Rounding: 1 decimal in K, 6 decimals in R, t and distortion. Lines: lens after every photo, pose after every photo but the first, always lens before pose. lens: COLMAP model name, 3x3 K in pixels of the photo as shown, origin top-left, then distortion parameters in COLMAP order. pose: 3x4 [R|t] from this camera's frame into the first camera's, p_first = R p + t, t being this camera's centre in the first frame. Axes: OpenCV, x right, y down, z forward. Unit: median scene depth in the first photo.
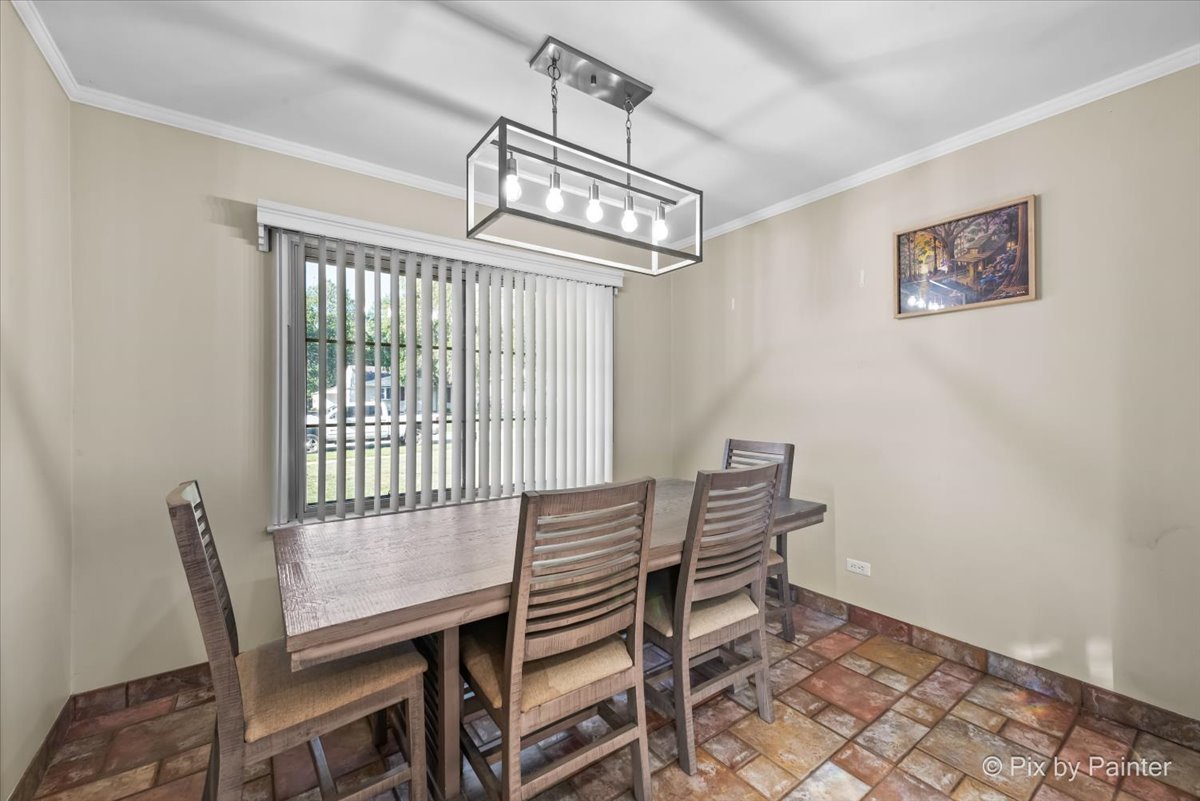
lens RADIAL K [[476.6, 0, 593.6], [0, 476.6, 407.7], [0, 0, 1]] dist [0.008393, -0.002204]
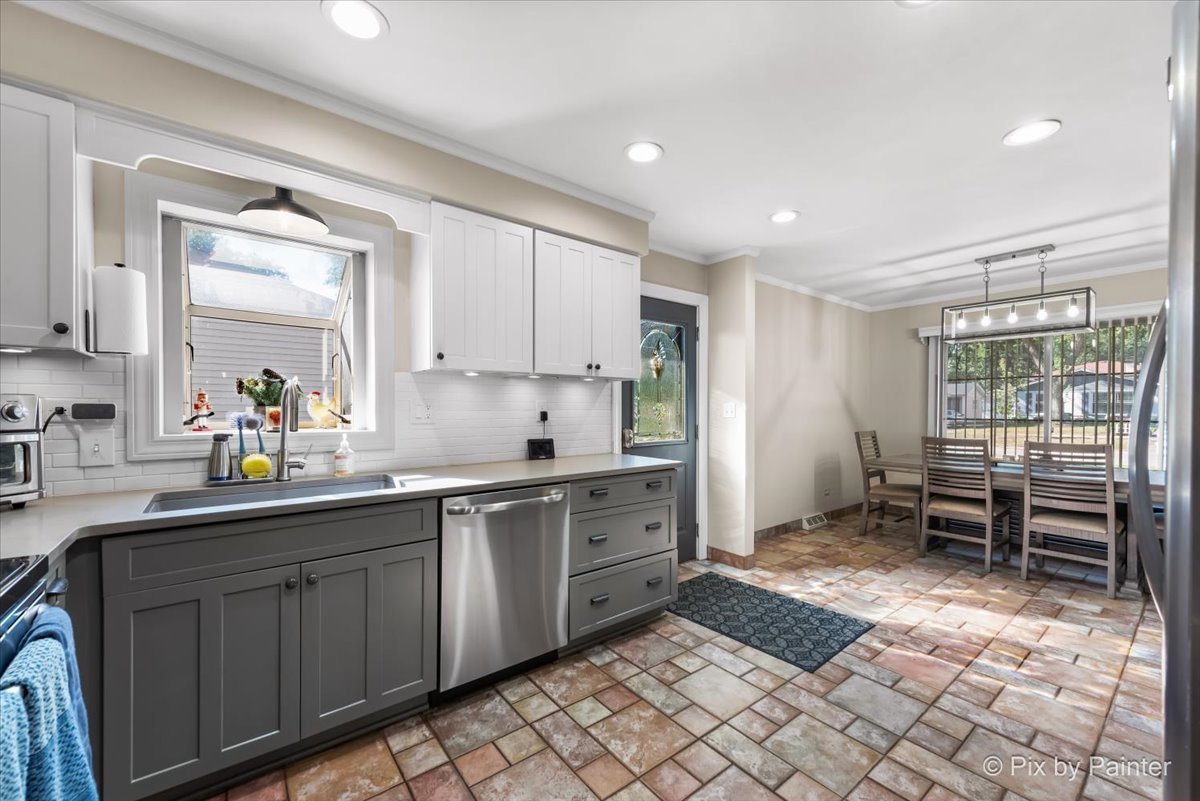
lens RADIAL K [[476.6, 0, 607.4], [0, 476.6, 407.7], [0, 0, 1]] dist [0.008393, -0.002204]
pose [[0.051978, 0.001130, -0.998648, 2.220575], [-0.012390, 0.999923, 0.000487, 0.004220], [0.998571, 0.012348, 0.051988, -0.984185]]
